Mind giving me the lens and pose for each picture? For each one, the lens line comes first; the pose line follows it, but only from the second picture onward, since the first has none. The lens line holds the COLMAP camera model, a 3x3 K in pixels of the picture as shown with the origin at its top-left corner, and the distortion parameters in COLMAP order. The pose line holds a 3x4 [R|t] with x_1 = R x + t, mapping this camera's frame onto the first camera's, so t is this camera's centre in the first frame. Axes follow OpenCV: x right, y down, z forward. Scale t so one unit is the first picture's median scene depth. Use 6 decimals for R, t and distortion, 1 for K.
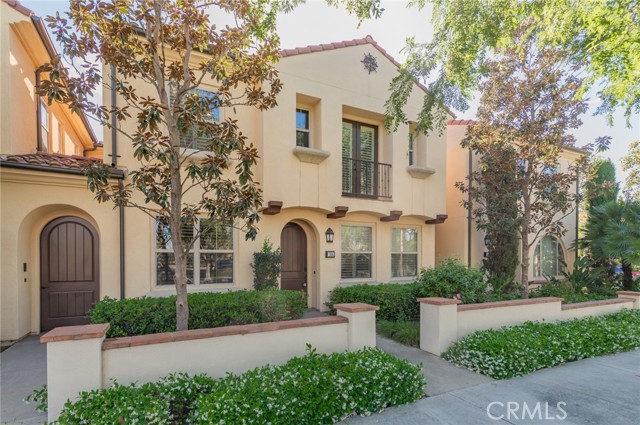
lens RADIAL K [[254.8, 0, 324.4], [0, 254.8, 213.8], [0, 0, 1]] dist [0.009997, -0.002562]
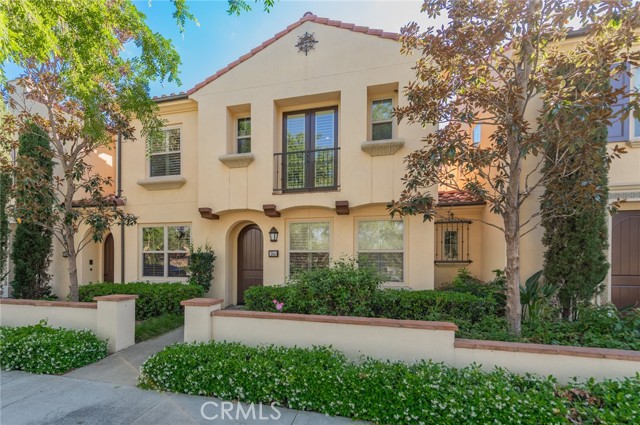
lens RADIAL K [[254.8, 0, 322.7], [0, 254.8, 212.0], [0, 0, 1]] dist [0.009997, -0.002562]
pose [[0.819040, -0.097647, -0.565365, 0.750803], [0.093644, 0.994948, -0.036181, 0.051555], [0.566042, -0.023310, 0.824047, 0.298263]]
